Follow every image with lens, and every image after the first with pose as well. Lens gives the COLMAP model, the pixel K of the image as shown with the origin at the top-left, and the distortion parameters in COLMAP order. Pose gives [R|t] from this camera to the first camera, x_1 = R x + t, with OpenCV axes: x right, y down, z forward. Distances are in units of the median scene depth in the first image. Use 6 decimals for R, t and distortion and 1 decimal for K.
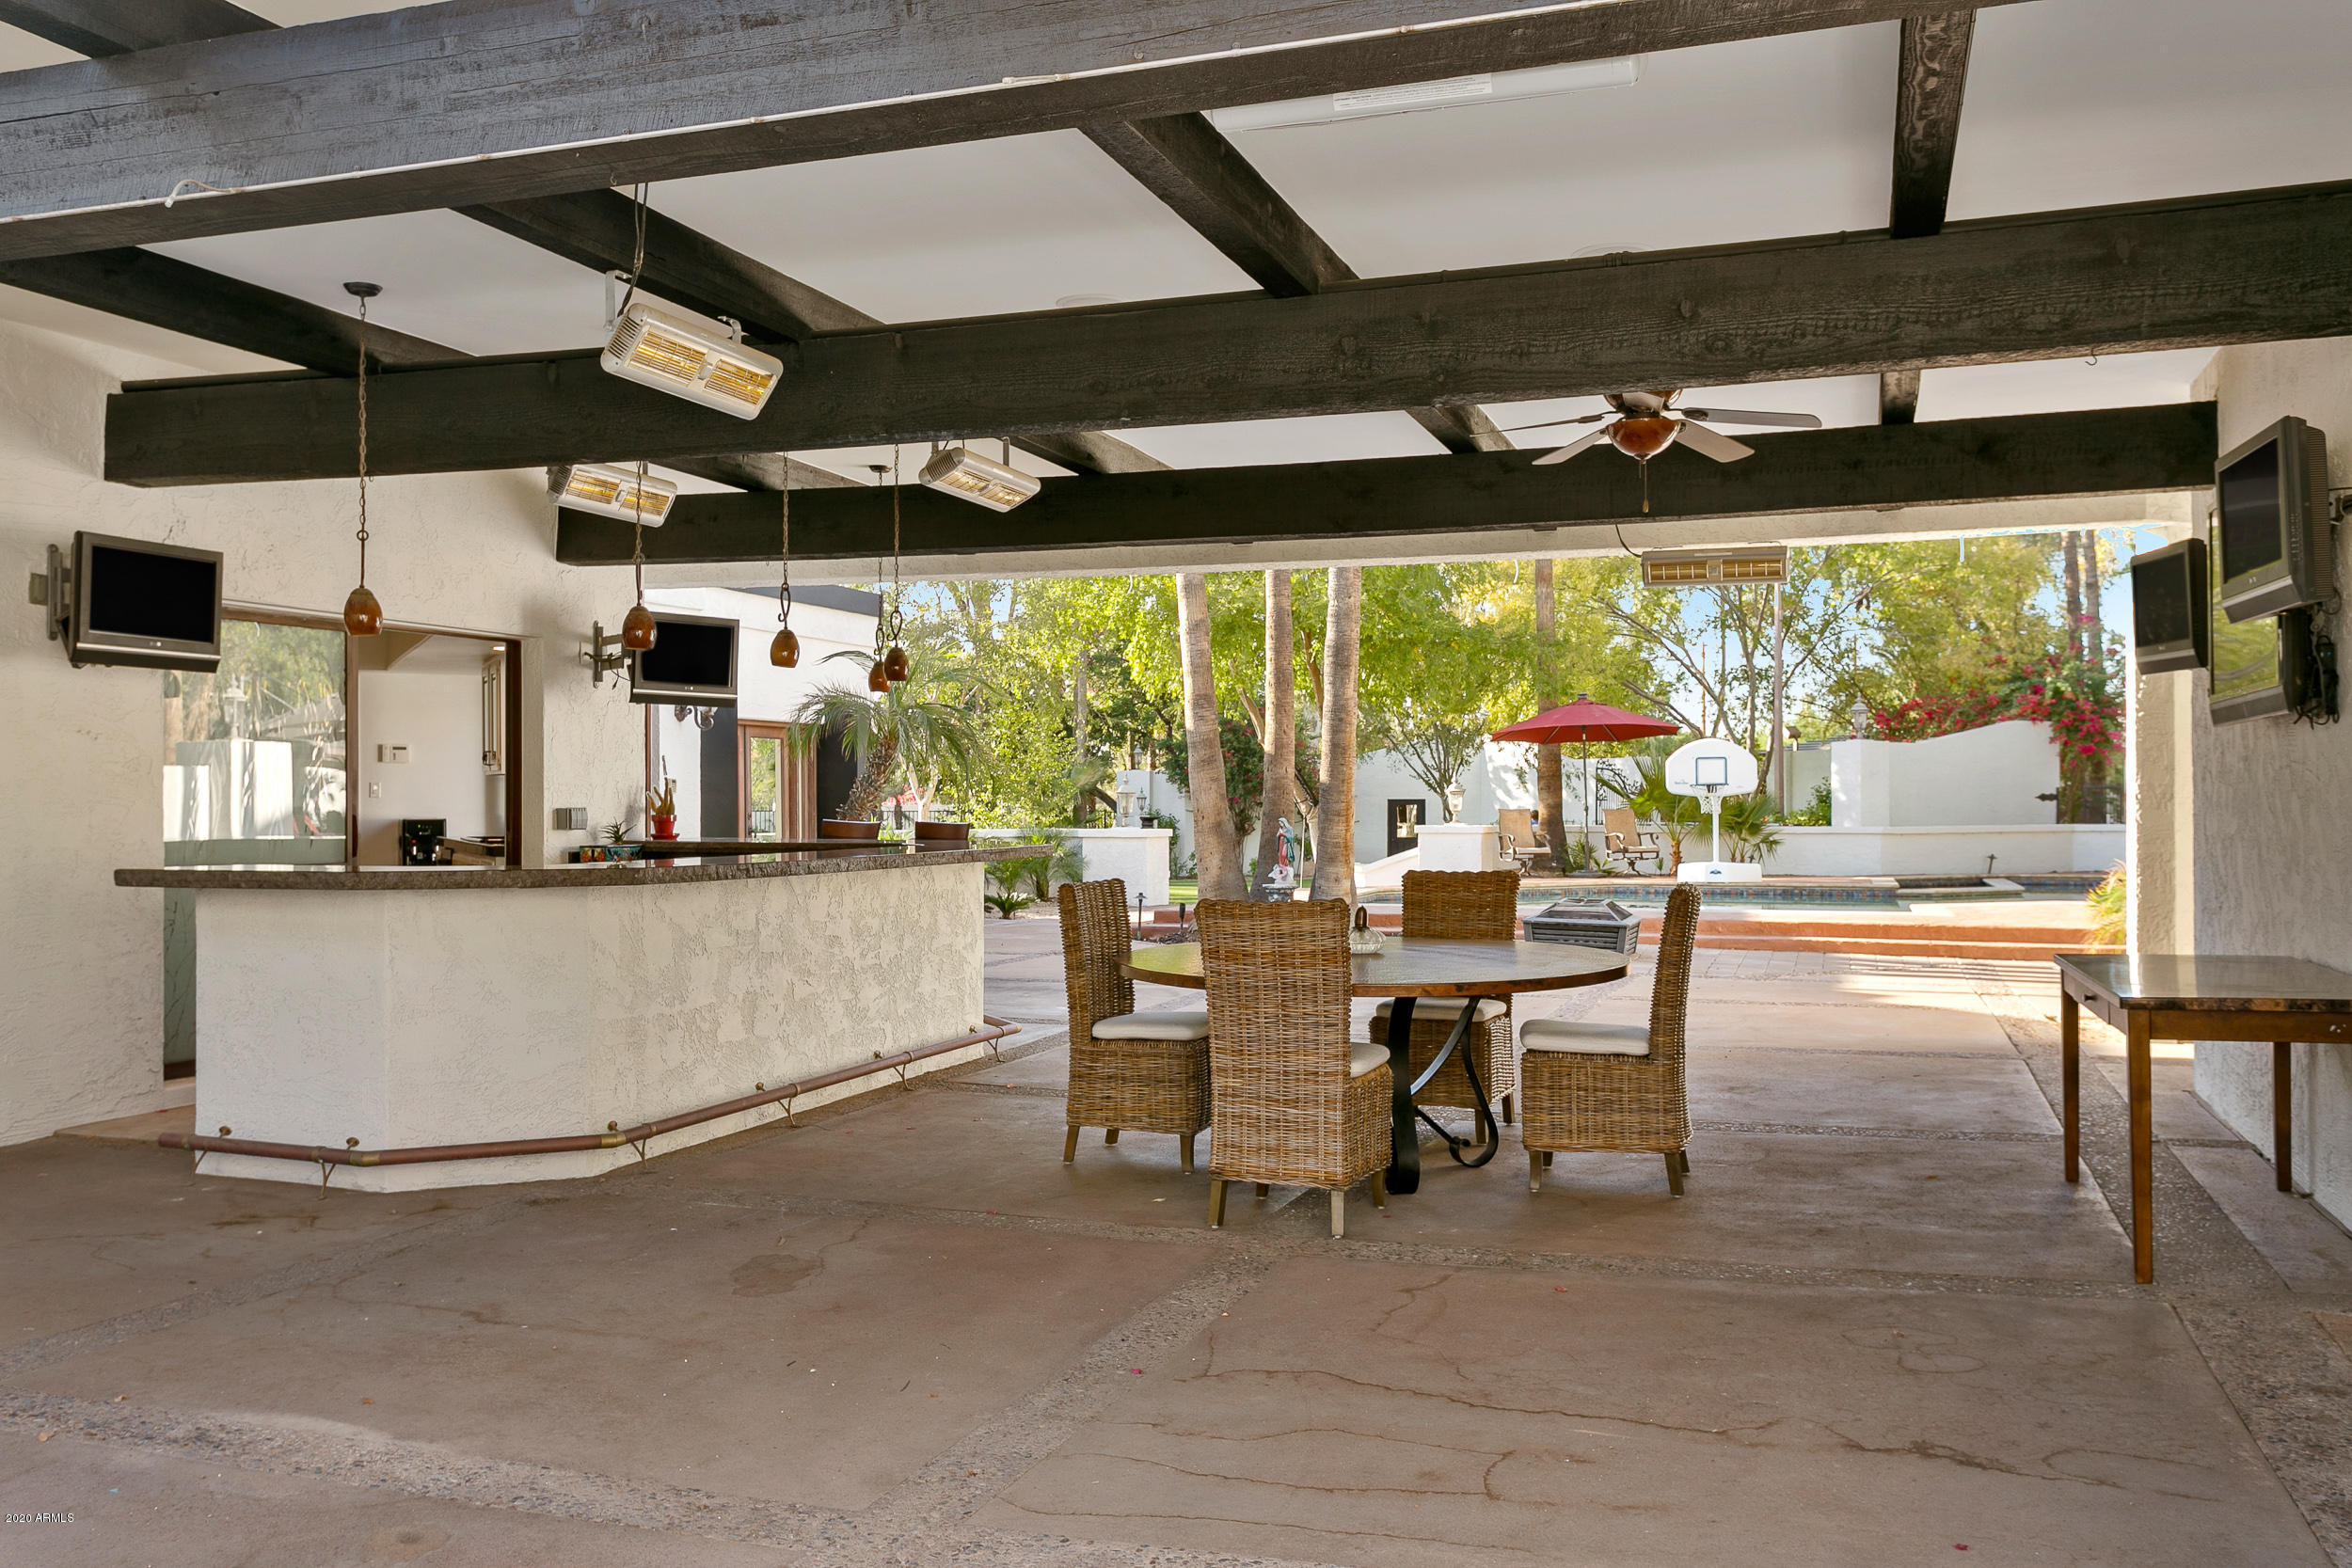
lens RADIAL K [[1957.7, 0, 1175.5], [0, 1957.7, 775.7], [0, 0, 1]] dist [0.009582, -0.003427]
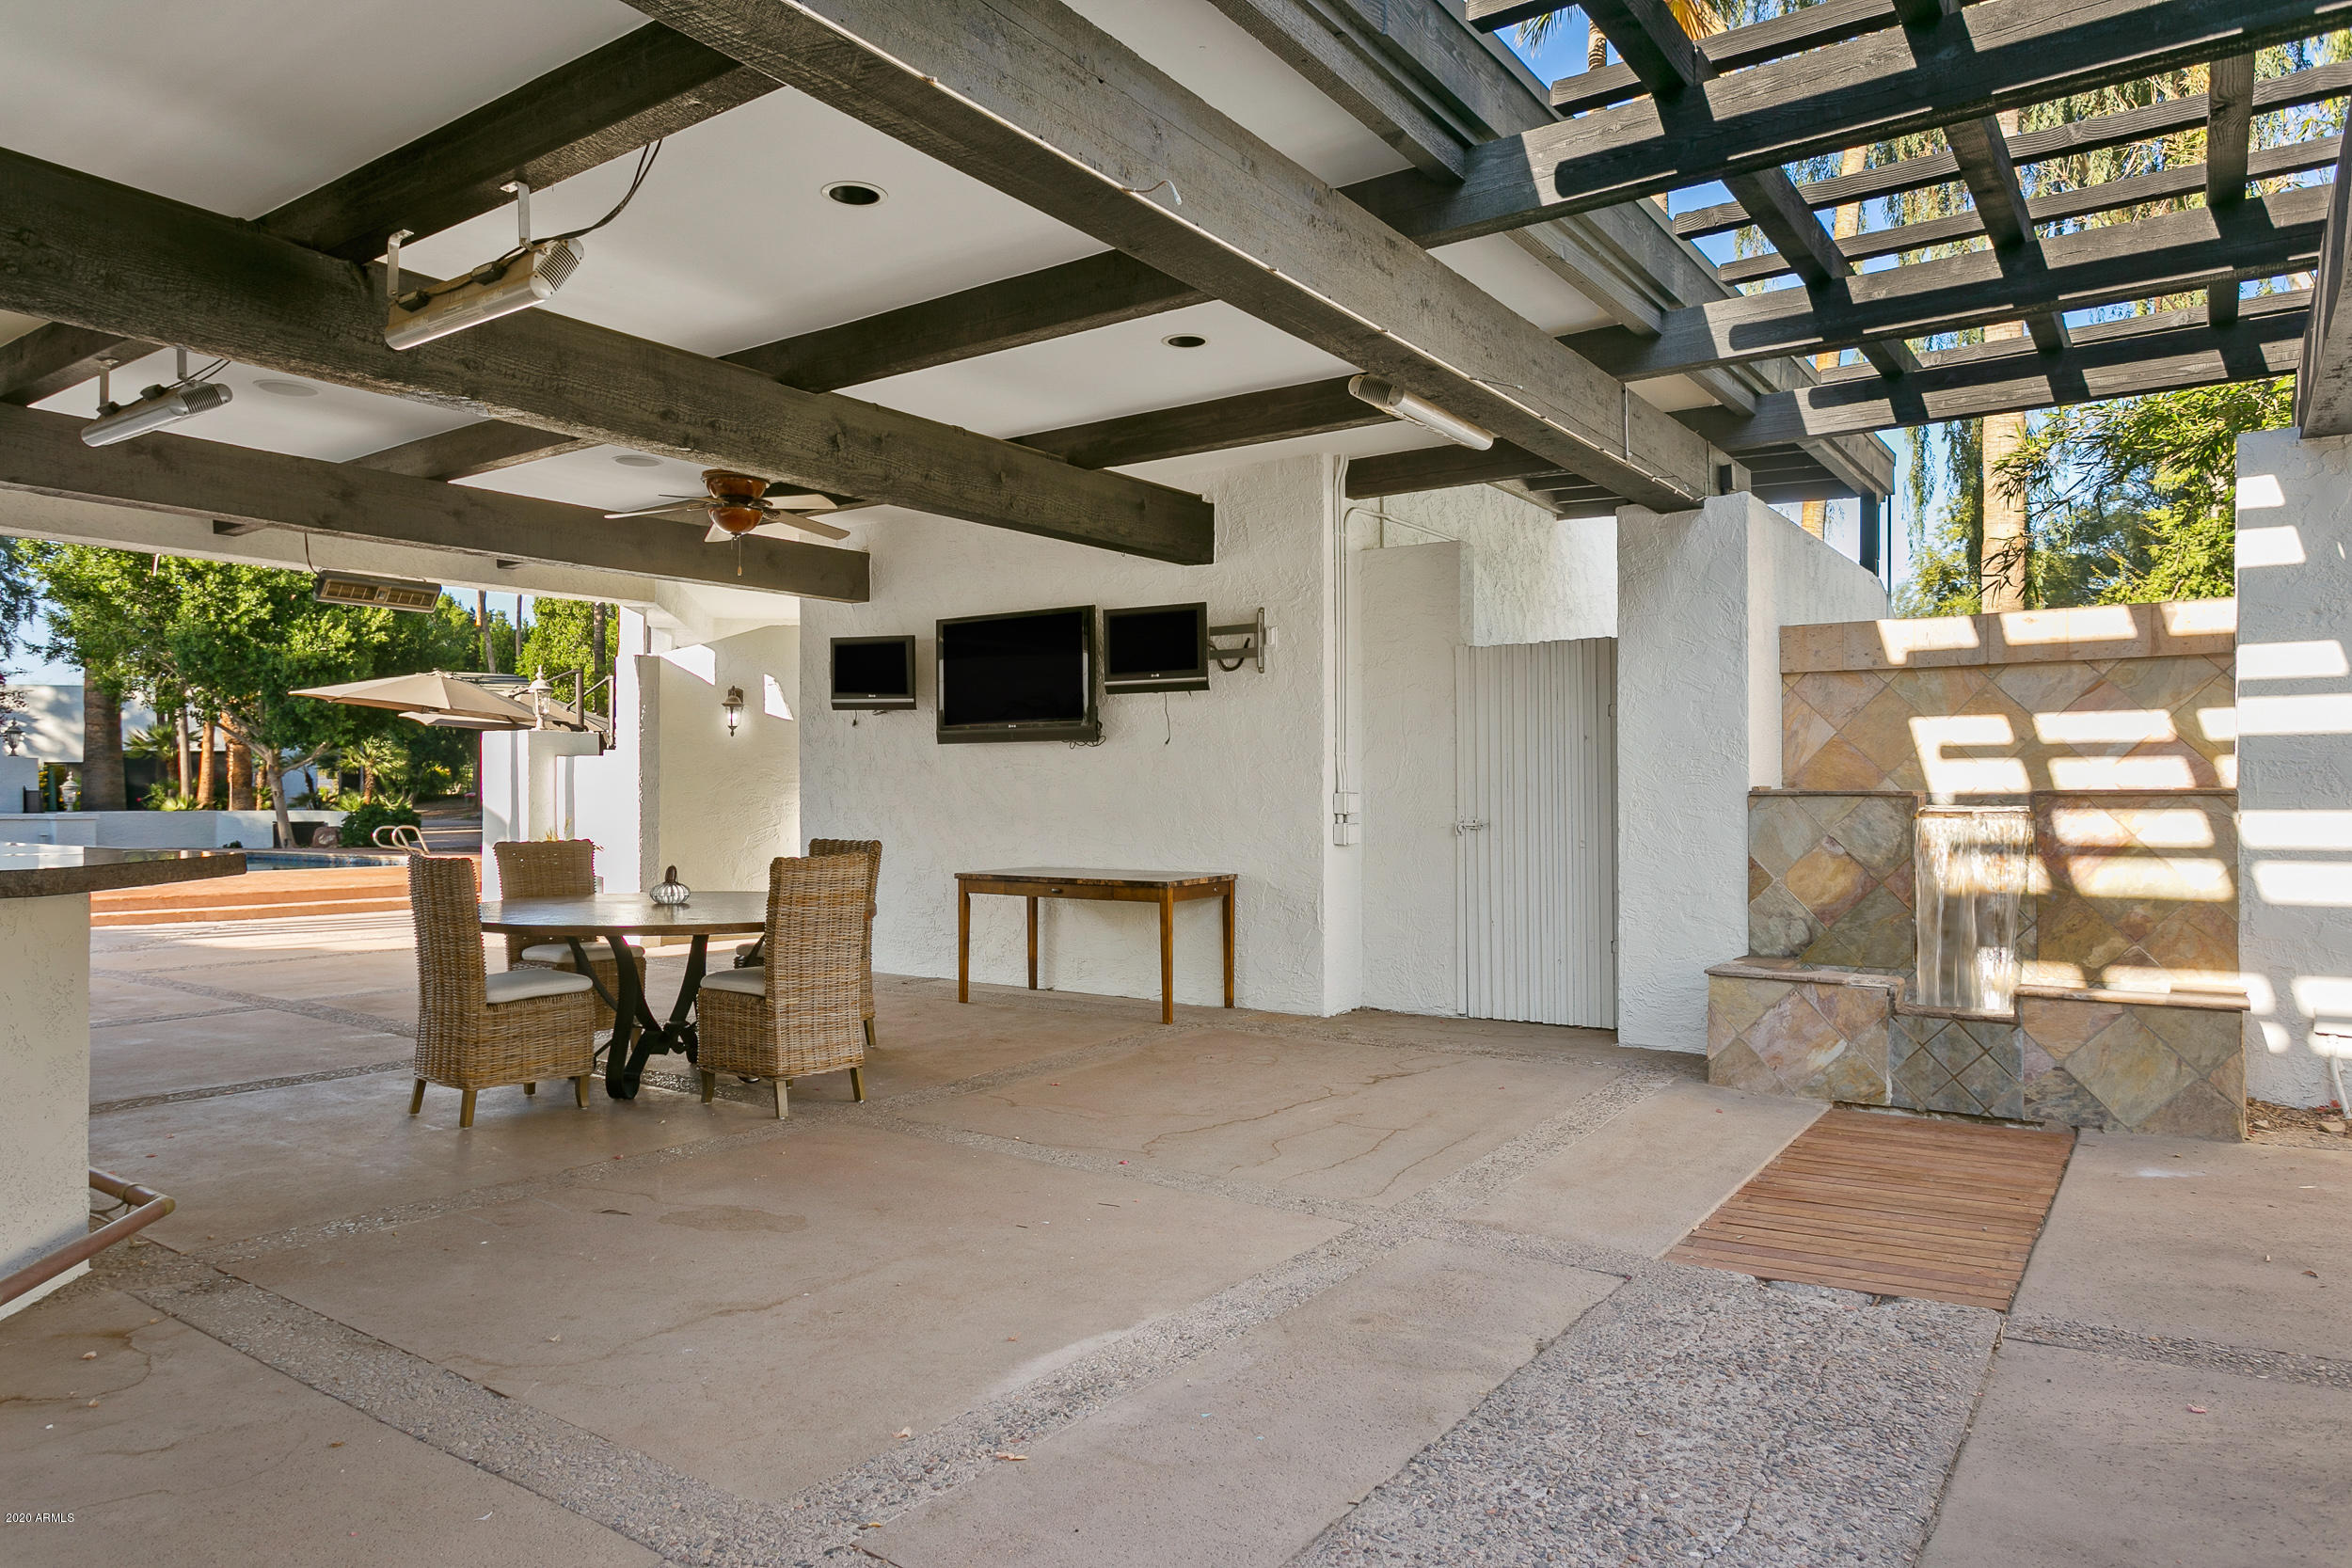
lens RADIAL K [[1470.3, 0, 1175.4], [0, 1470.3, 793.3], [0, 0, 1]] dist [0.000489, -0.000154]
pose [[0.275688, -0.000283, 0.961247, -1.204714], [-0.012343, 0.999916, 0.003835, 0.022745], [-0.961168, -0.012922, 0.275662, 0.736962]]
